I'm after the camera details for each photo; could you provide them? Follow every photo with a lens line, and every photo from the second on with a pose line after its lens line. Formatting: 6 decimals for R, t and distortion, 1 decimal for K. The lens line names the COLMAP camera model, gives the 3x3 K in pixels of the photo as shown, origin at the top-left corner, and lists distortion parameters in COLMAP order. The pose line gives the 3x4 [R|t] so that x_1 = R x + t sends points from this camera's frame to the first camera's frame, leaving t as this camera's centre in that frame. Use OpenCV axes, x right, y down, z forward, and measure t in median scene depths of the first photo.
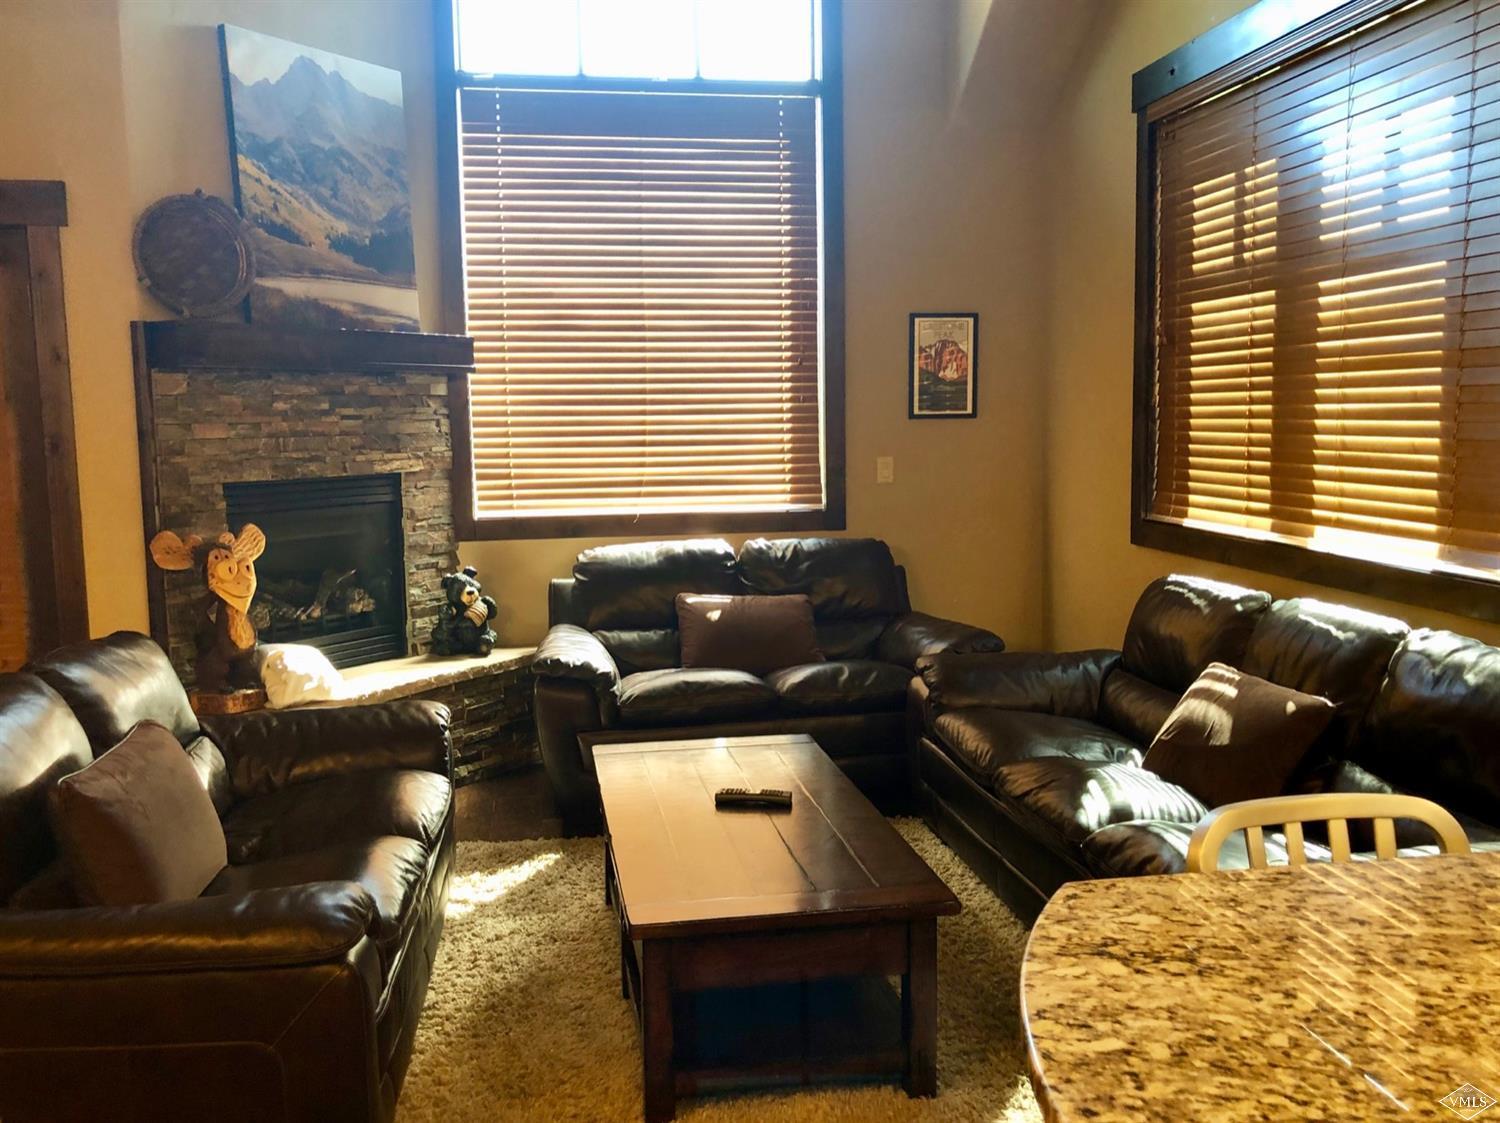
lens RADIAL K [[1277.1, 0, 752.5], [0, 1277.1, 553.9], [0, 0, 1]] dist [0.045599, -0.083207]
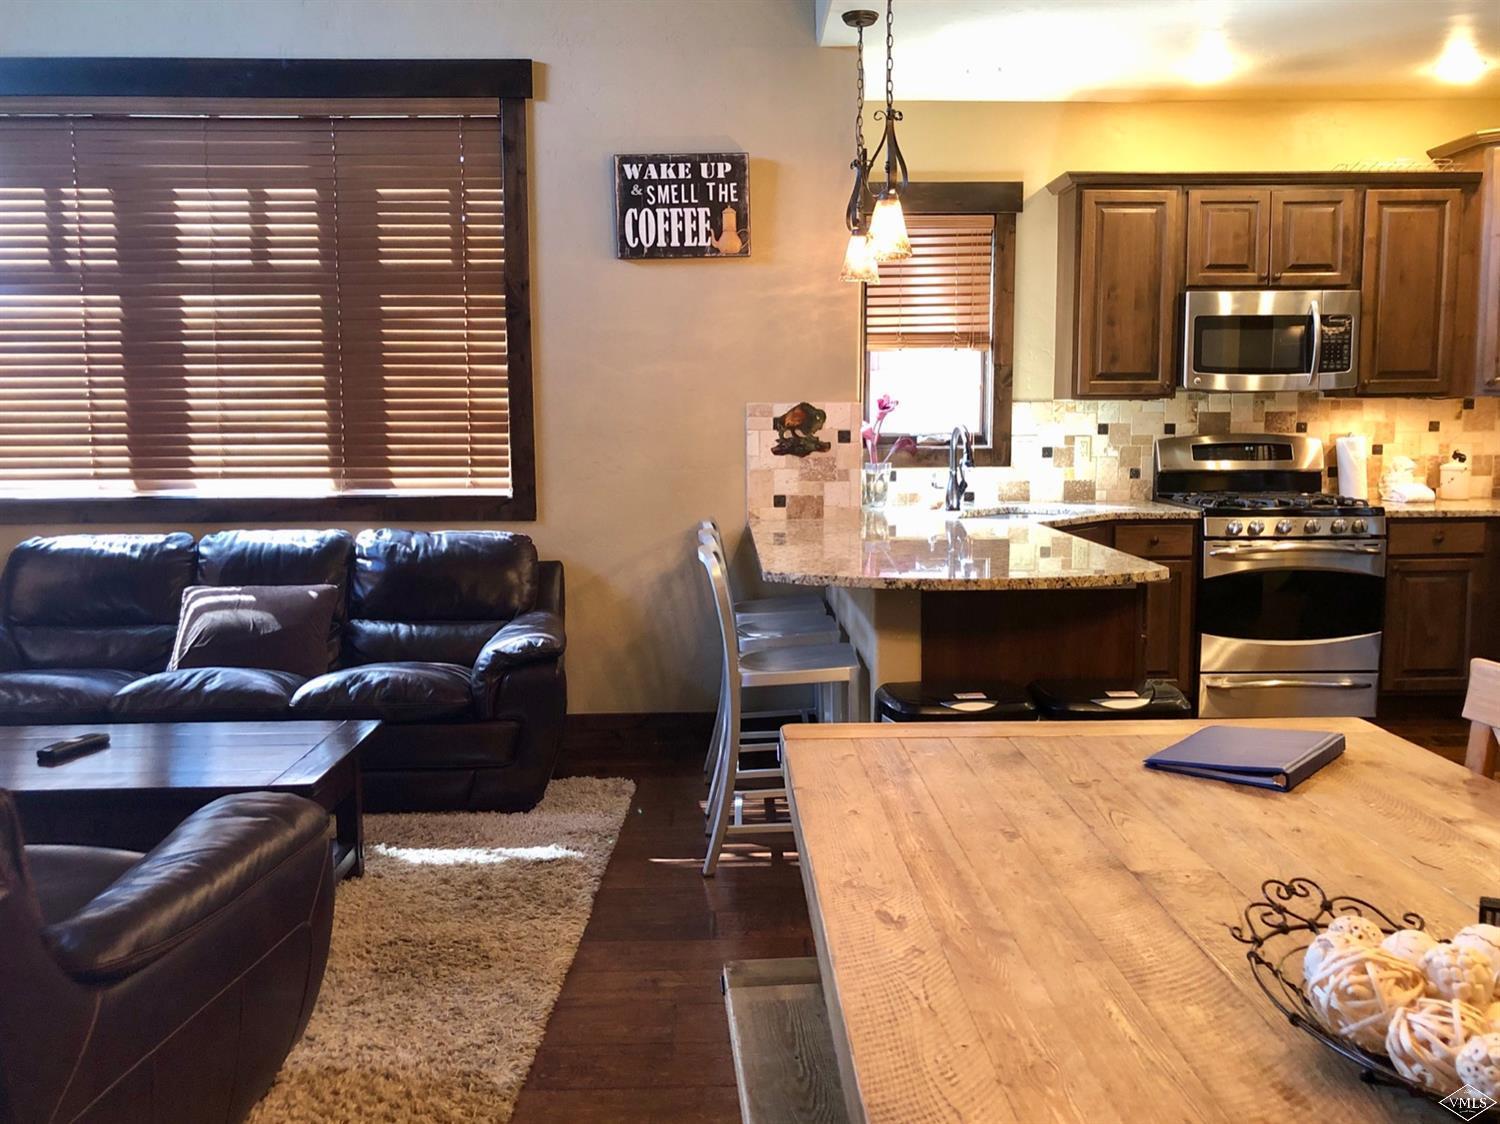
lens RADIAL K [[1277.1, 0, 752.5], [0, 1277.1, 554.4], [0, 0, 1]] dist [0.045599, -0.083207]
pose [[0.139285, -0.094002, 0.985781, -0.835225], [0.109896, 0.990802, 0.078954, 0.013228], [-0.984135, 0.097336, 0.148335, 0.260769]]
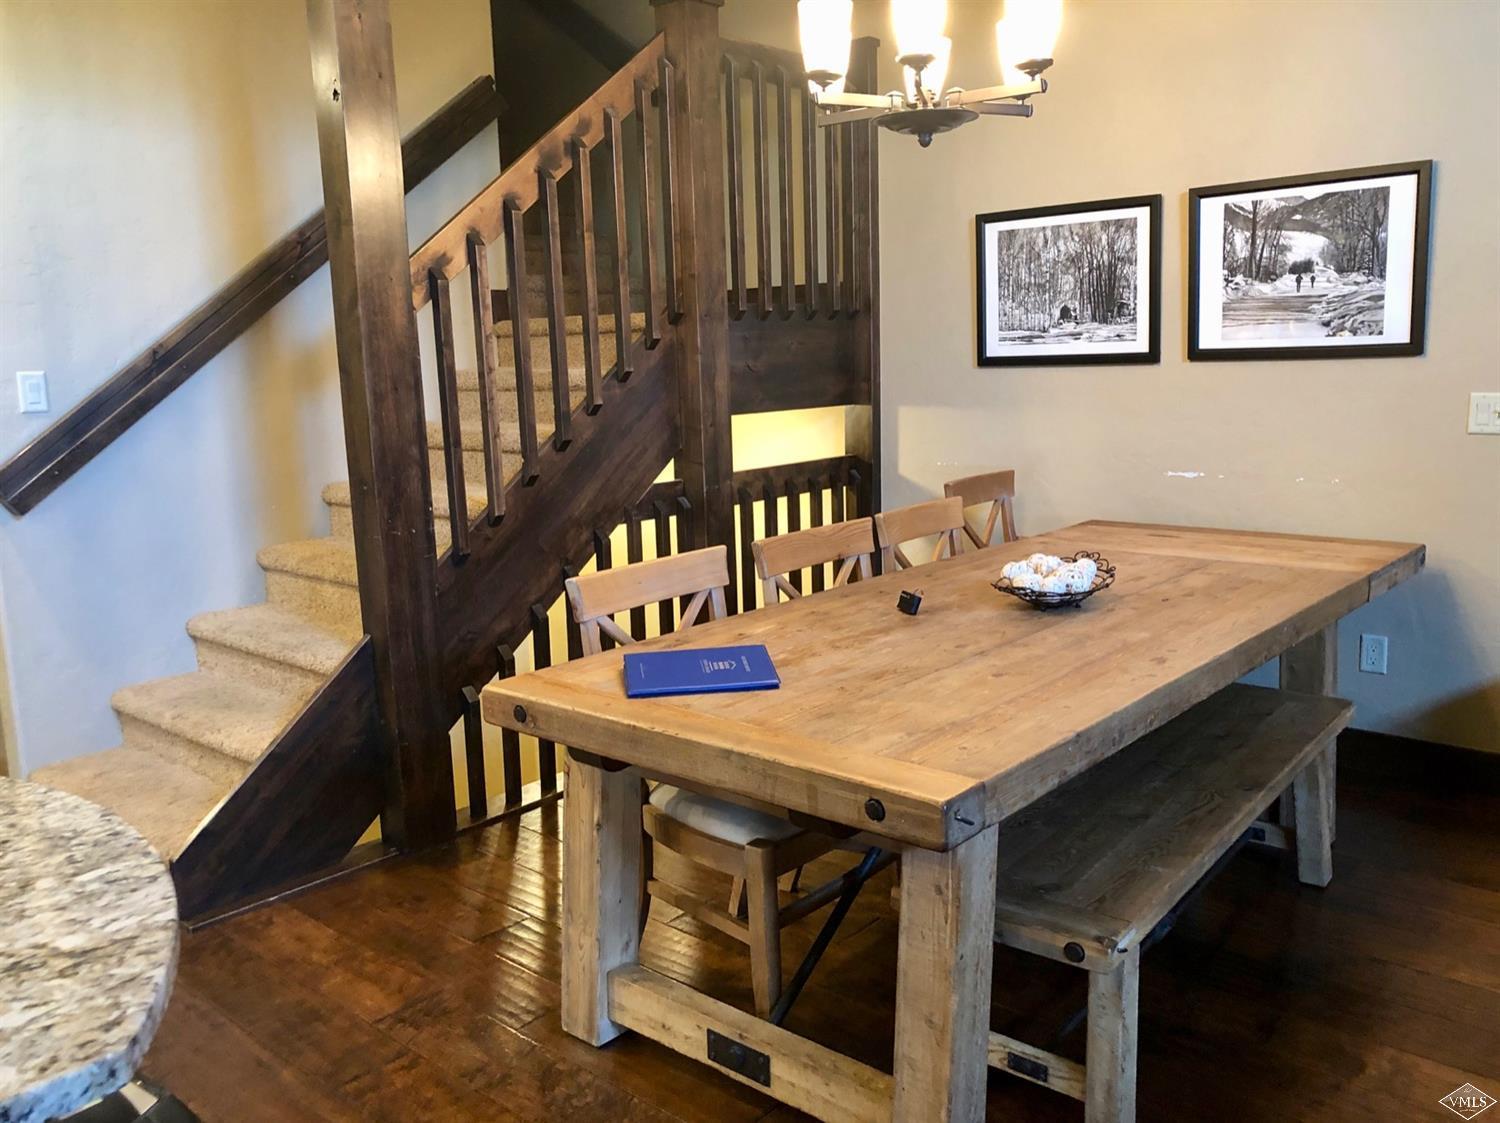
lens RADIAL K [[1241.3, 0, 750.0], [0, 1241.3, 561.5], [0, 0, 1]] dist [0.023099, -0.002810]
pose [[-0.775900, 0.150212, -0.612712, 0.138052], [-0.023954, 0.963523, 0.266552, -0.067018], [0.630401, 0.221495, -0.743999, 0.642602]]
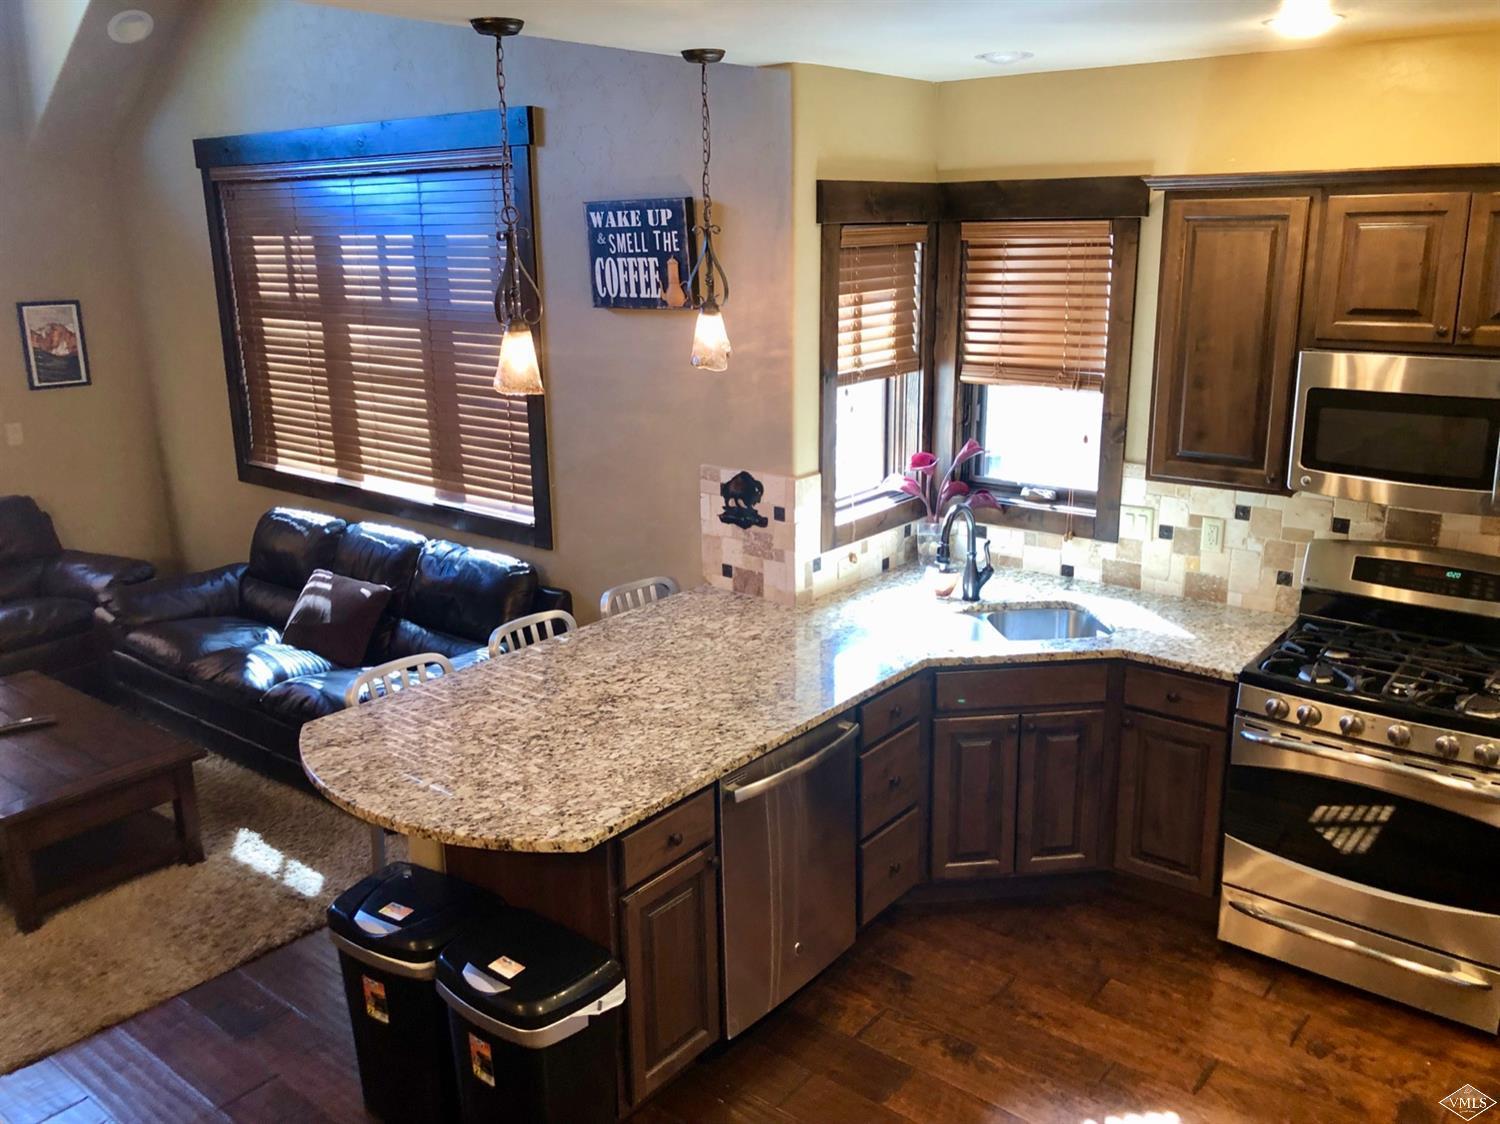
lens RADIAL K [[1203.4, 0, 748.1], [0, 1203.4, 545.7], [0, 0, 1]] dist [0.043597, -0.053882]
pose [[0.742129, -0.160370, 0.650788, -0.226124], [0.070987, 0.984299, 0.161605, -0.154061], [-0.666487, -0.073734, 0.741862, -0.493528]]
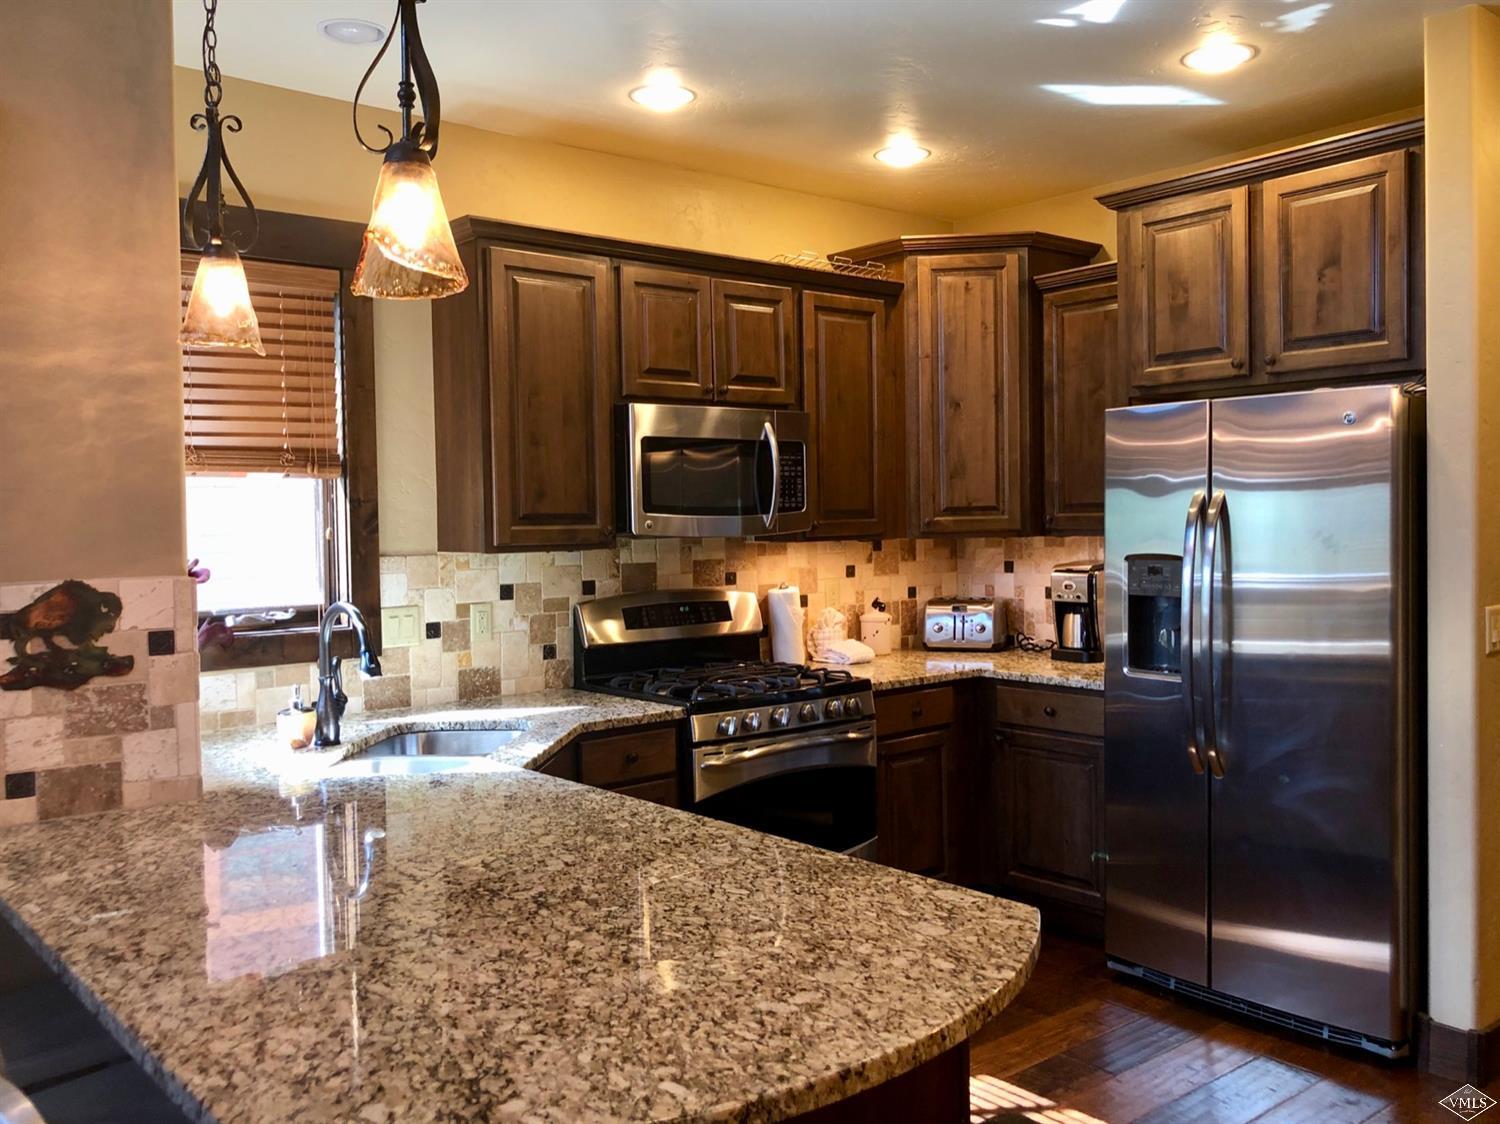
lens RADIAL K [[1277.1, 0, 752.5], [0, 1277.1, 554.4], [0, 0, 1]] dist [0.045599, -0.083207]
pose [[-0.507016, 0.000825, 0.861936, -0.231040], [0.119119, 0.990471, 0.069122, -0.053192], [-0.853666, 0.137718, -0.502283, 0.428833]]
